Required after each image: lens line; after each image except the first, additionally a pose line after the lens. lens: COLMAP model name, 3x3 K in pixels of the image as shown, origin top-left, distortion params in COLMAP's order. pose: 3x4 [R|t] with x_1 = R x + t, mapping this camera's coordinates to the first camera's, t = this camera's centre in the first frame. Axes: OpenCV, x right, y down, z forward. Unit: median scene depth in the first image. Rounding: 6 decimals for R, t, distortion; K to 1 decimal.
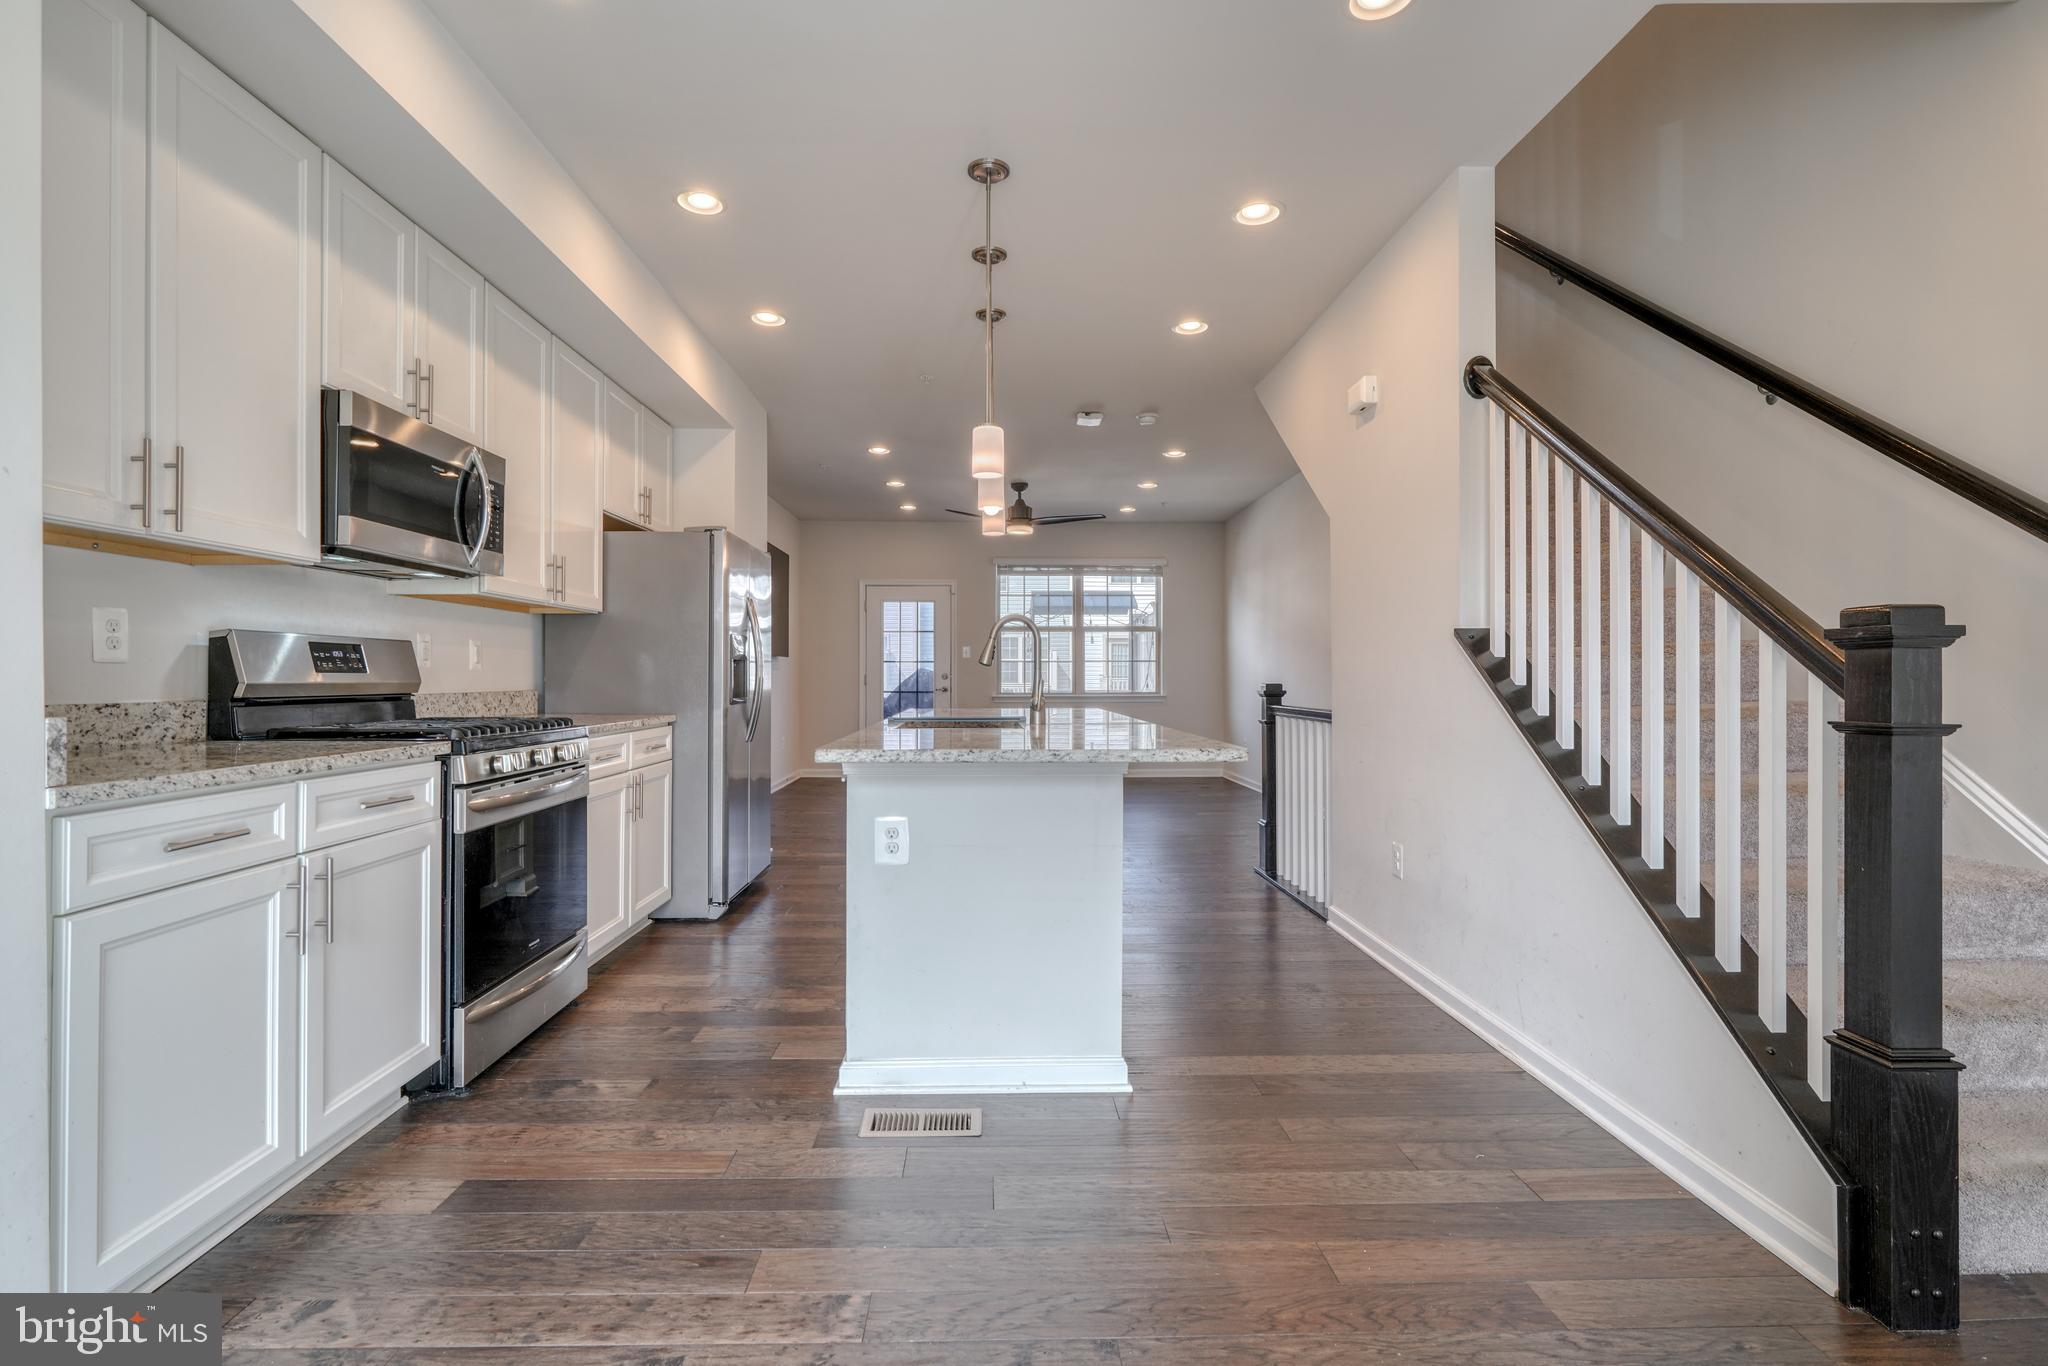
lens RADIAL K [[938.6, 0, 1022.5], [0, 938.6, 667.2], [0, 0, 1]] dist [-0.002271, 0.000296]
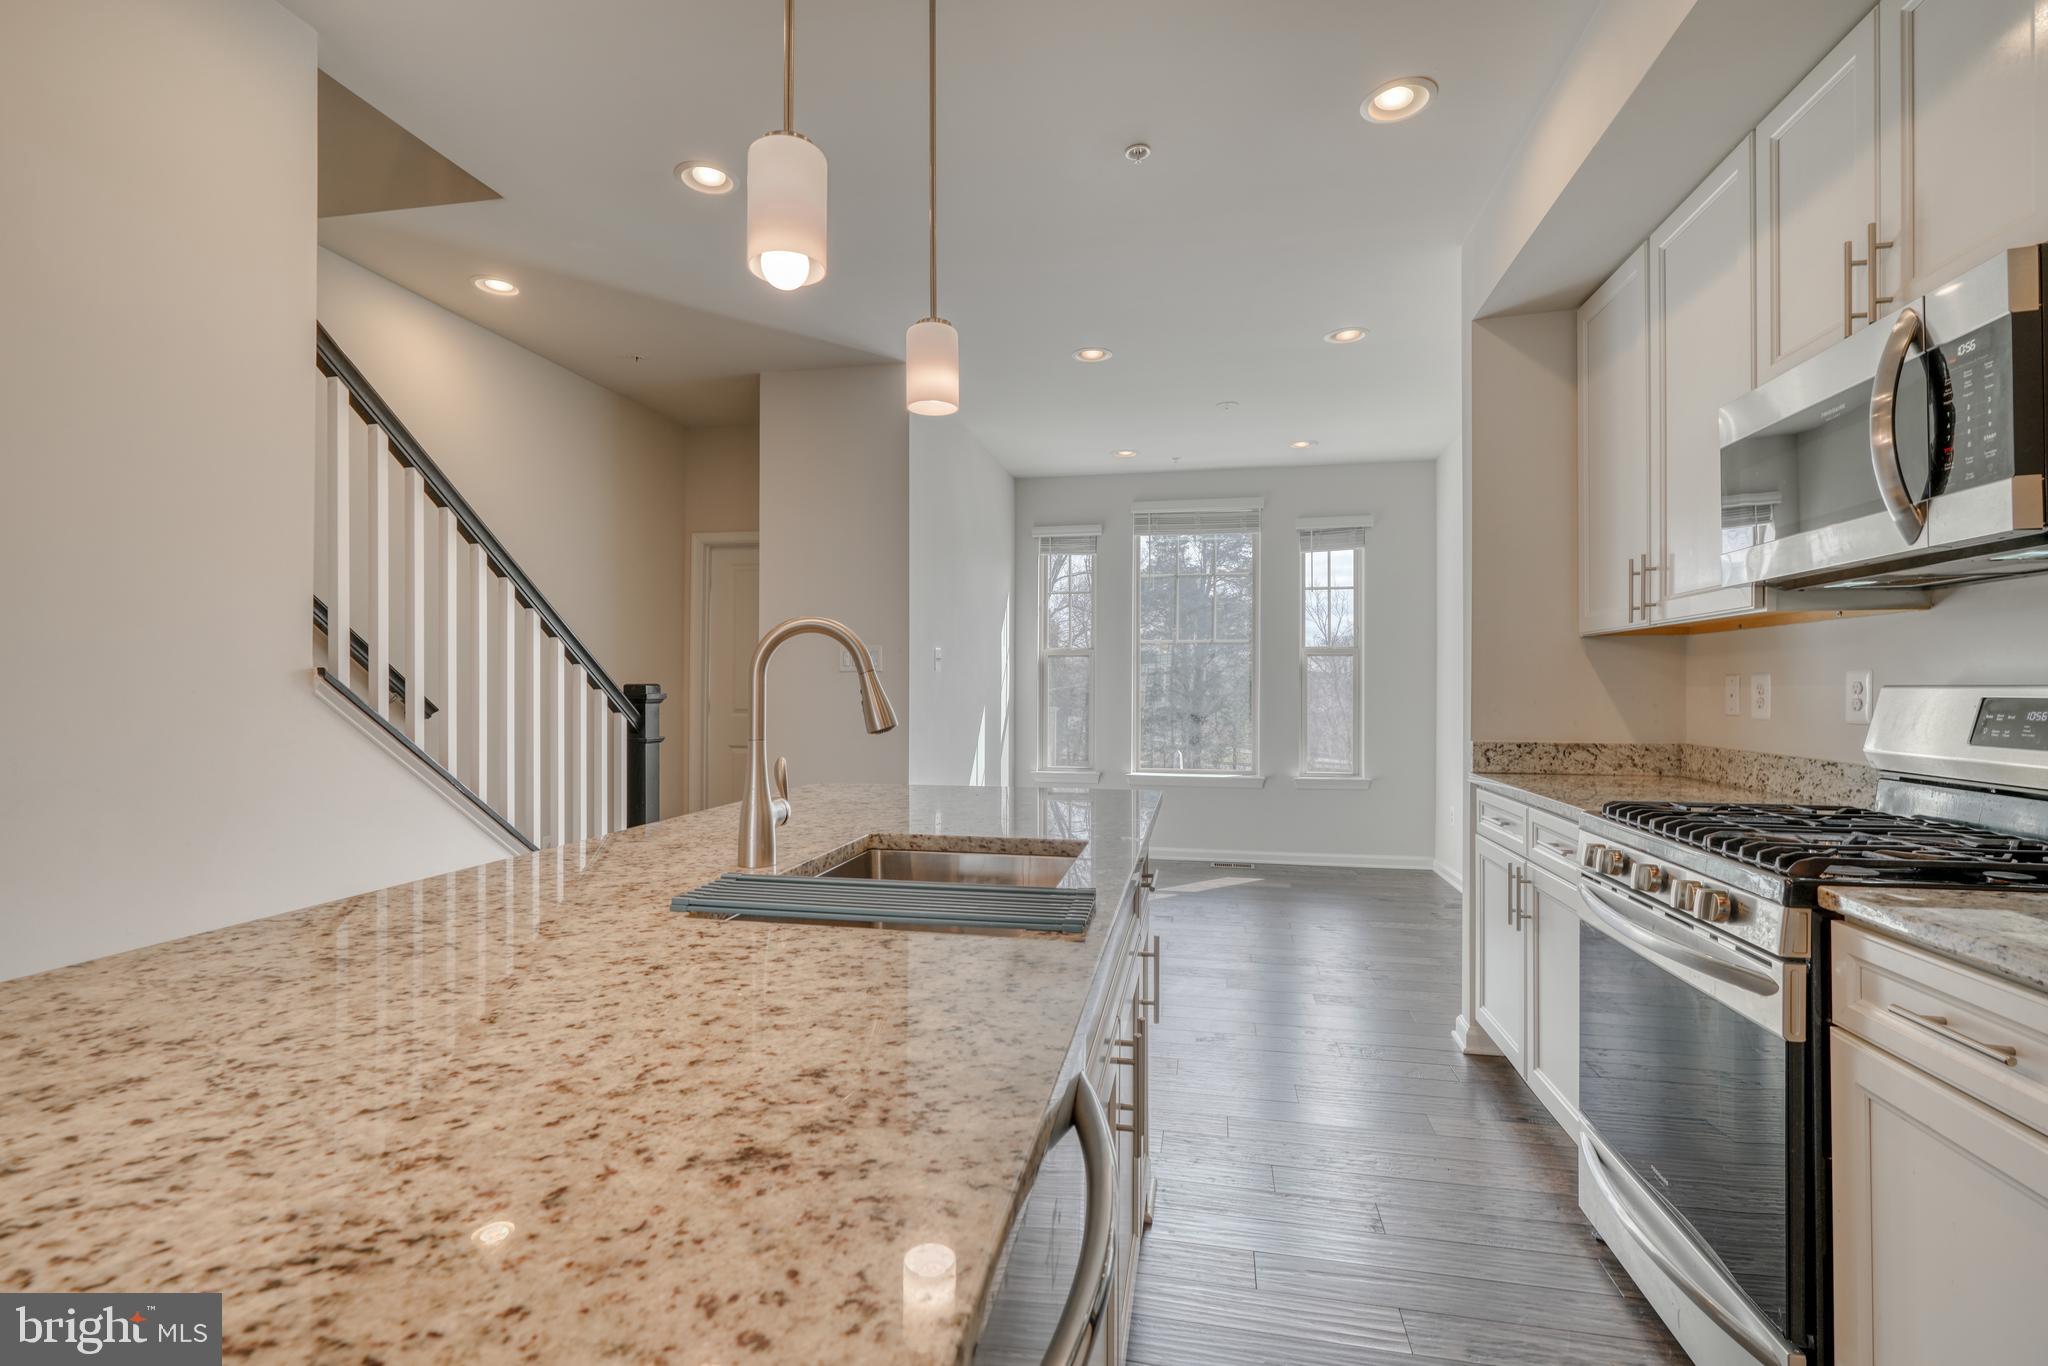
lens RADIAL K [[931.3, 0, 1017.5], [0, 931.3, 683.2], [0, 0, 1]] dist [-0.004211, 0.001013]
pose [[-0.973671, -0.002675, 0.227943, -0.218310], [-0.006333, 0.999863, -0.015317, -0.019901], [-0.227870, -0.016357, -0.973554, 1.530616]]
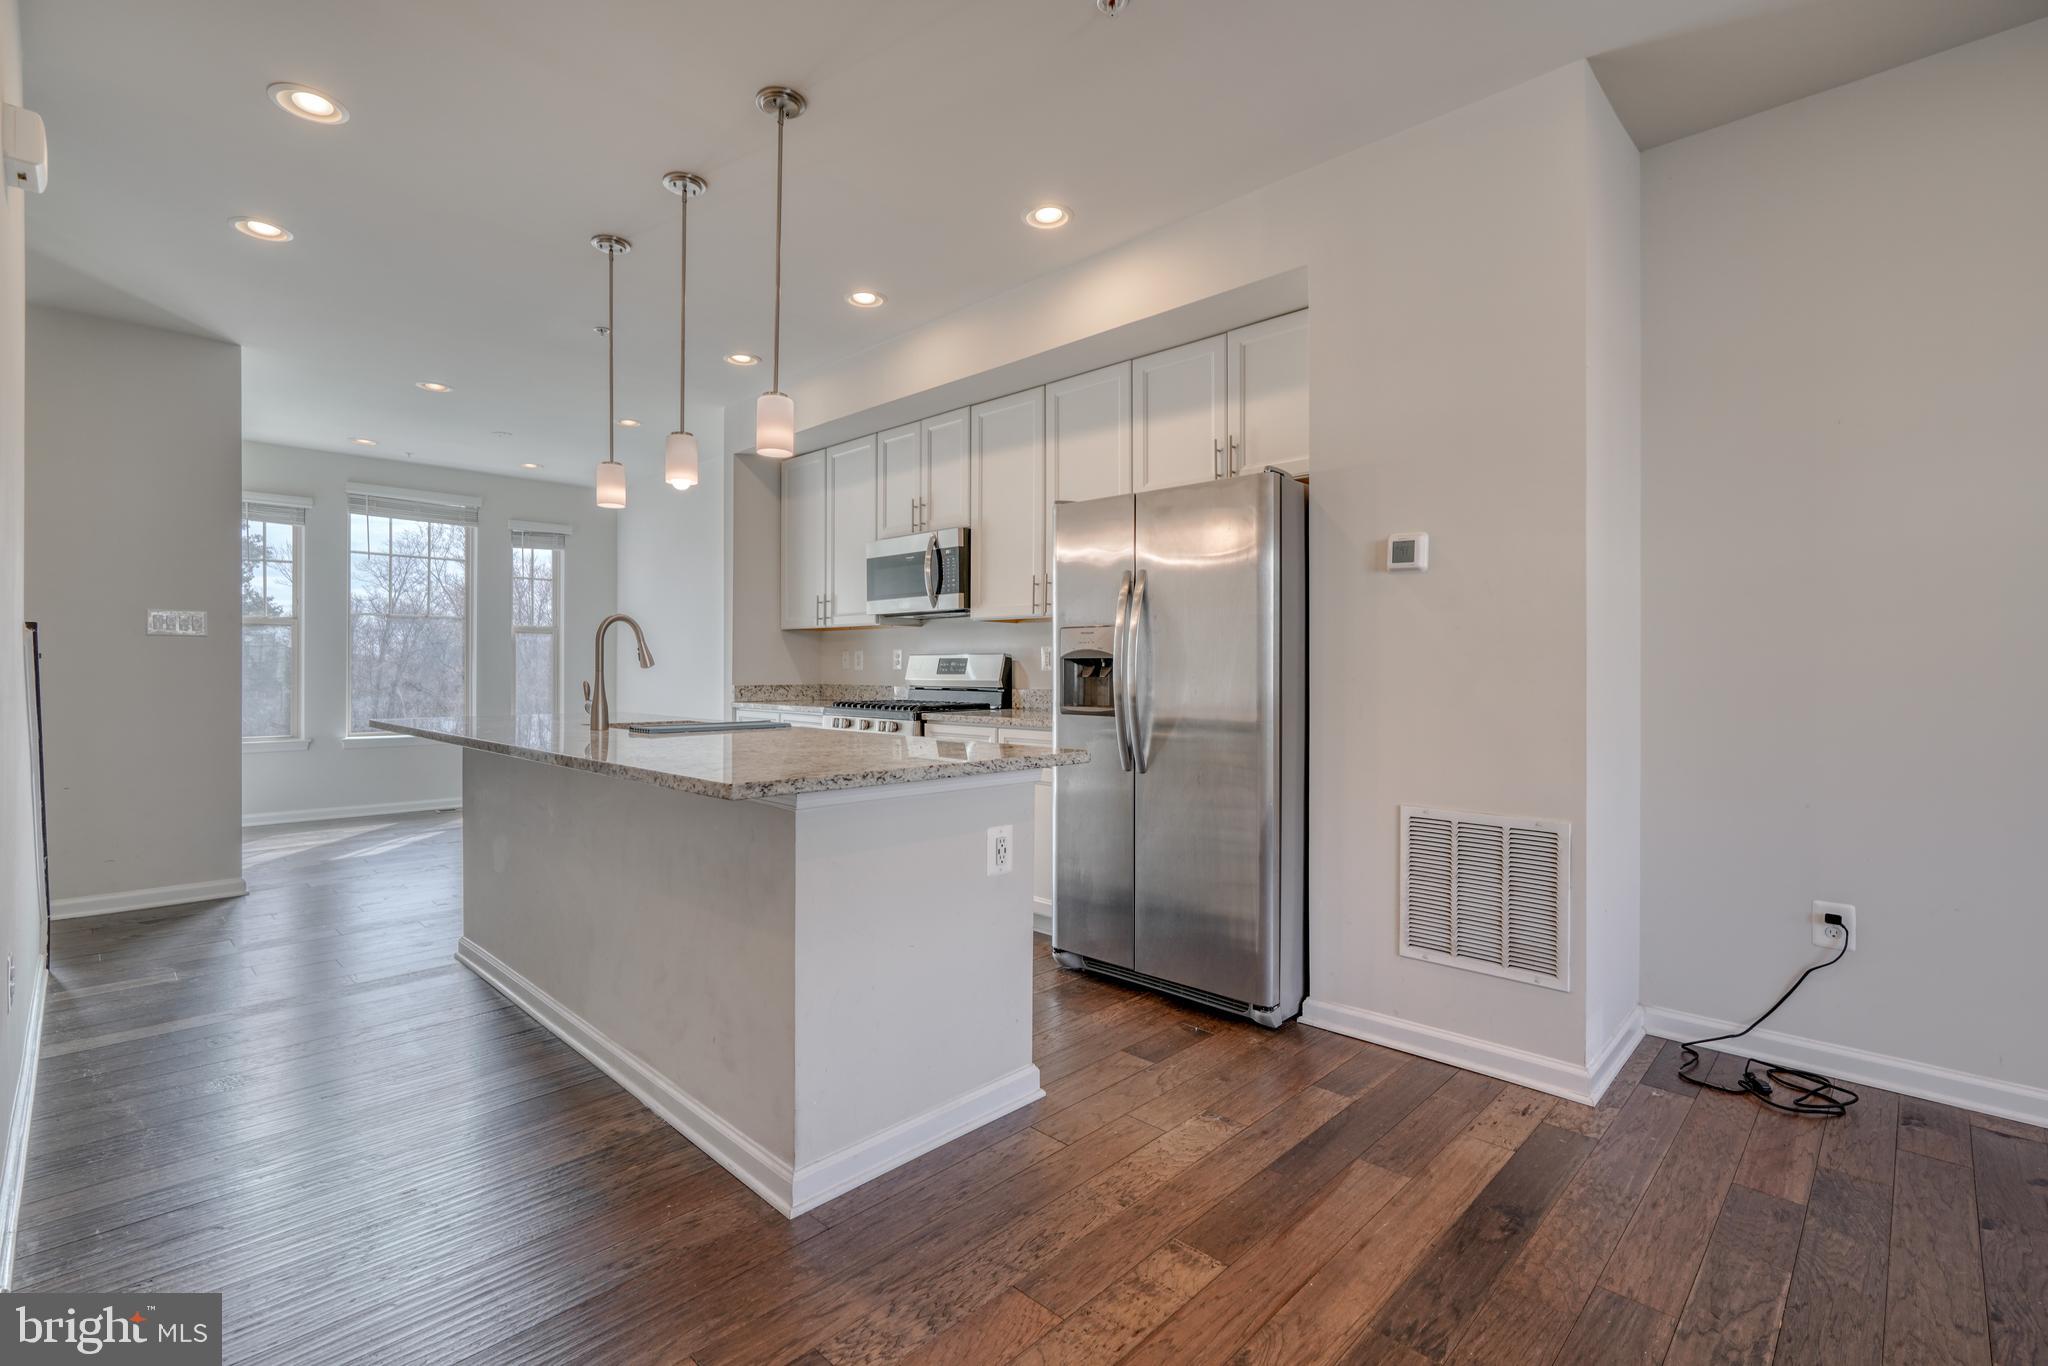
lens RADIAL K [[920.7, 0, 1015.5], [0, 920.7, 676.9], [0, 0, 1]] dist [-0.003778, 0.000570]
pose [[-0.721509, -0.000289, -0.692405, 0.385632], [0.001479, 0.999997, -0.001959, 0.013103], [0.692404, -0.002438, -0.721506, 2.136070]]
